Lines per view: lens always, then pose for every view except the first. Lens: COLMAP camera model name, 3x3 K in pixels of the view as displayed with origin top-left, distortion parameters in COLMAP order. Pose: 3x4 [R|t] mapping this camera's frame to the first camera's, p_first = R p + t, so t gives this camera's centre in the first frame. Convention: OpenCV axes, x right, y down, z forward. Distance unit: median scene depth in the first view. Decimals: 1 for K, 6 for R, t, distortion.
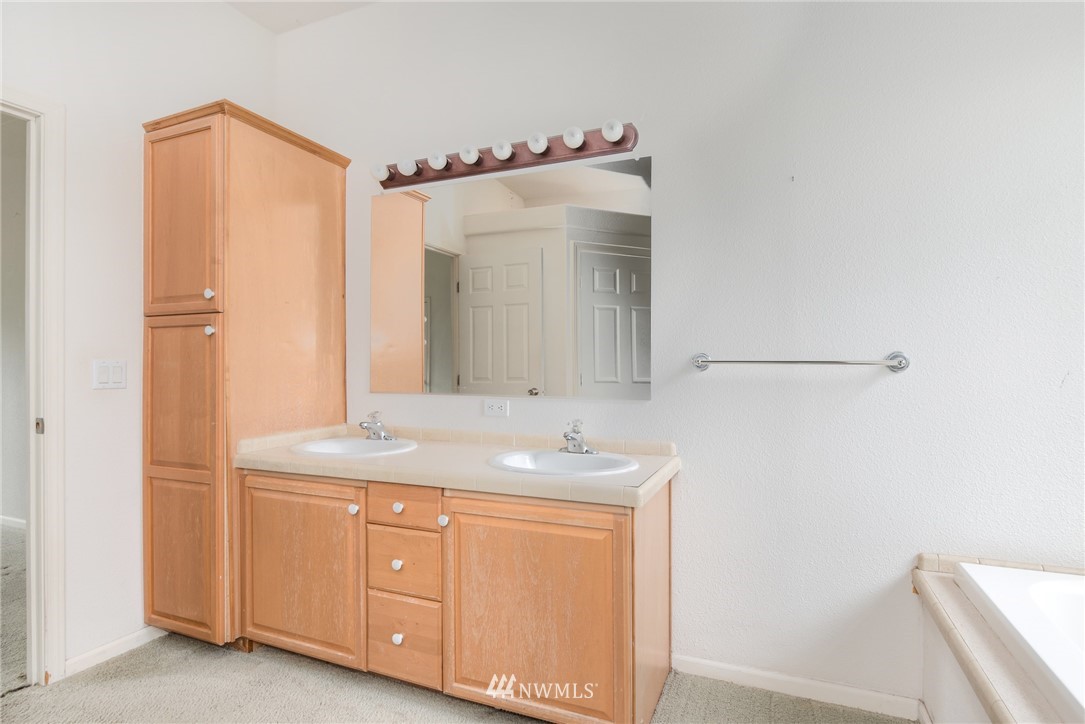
lens RADIAL K [[552.8, 0, 543.4], [0, 552.8, 361.6], [0, 0, 1]] dist [-0.000762, -0.000019]
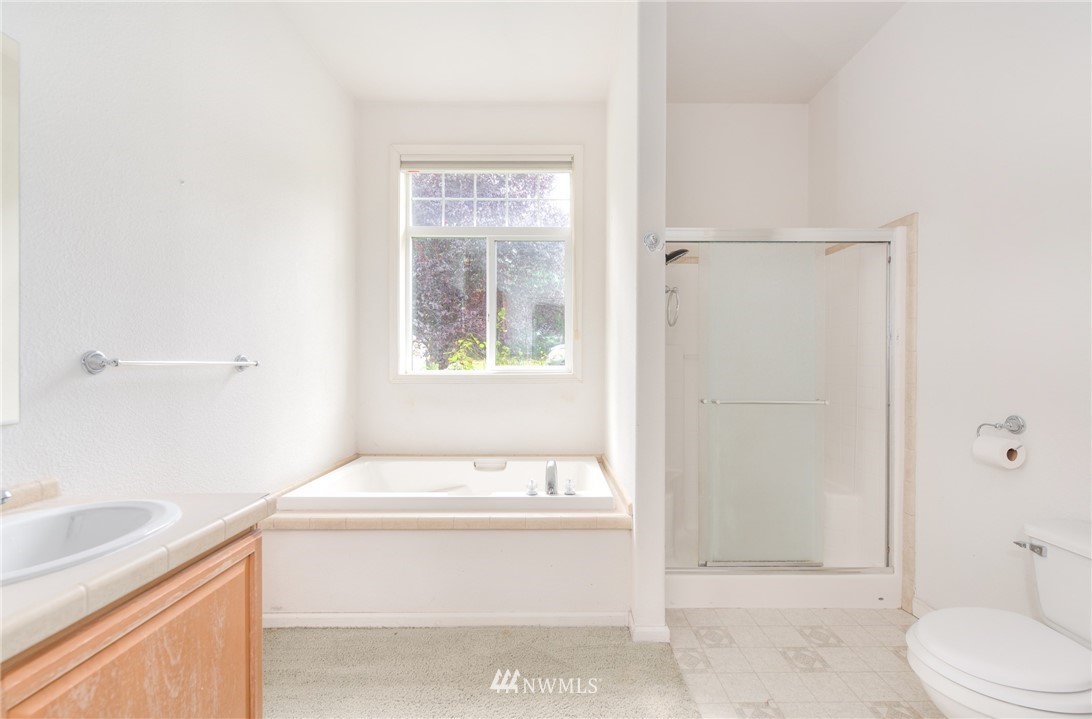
lens RADIAL K [[463.5, 0, 547.9], [0, 463.5, 362.0], [0, 0, 1]] dist [-0.012665, -0.001359]
pose [[-0.396844, 0.009020, 0.917842, -0.695581], [0.003612, 0.999959, -0.008265, 0.007063], [-0.917879, 0.000035, -0.396860, 0.804834]]
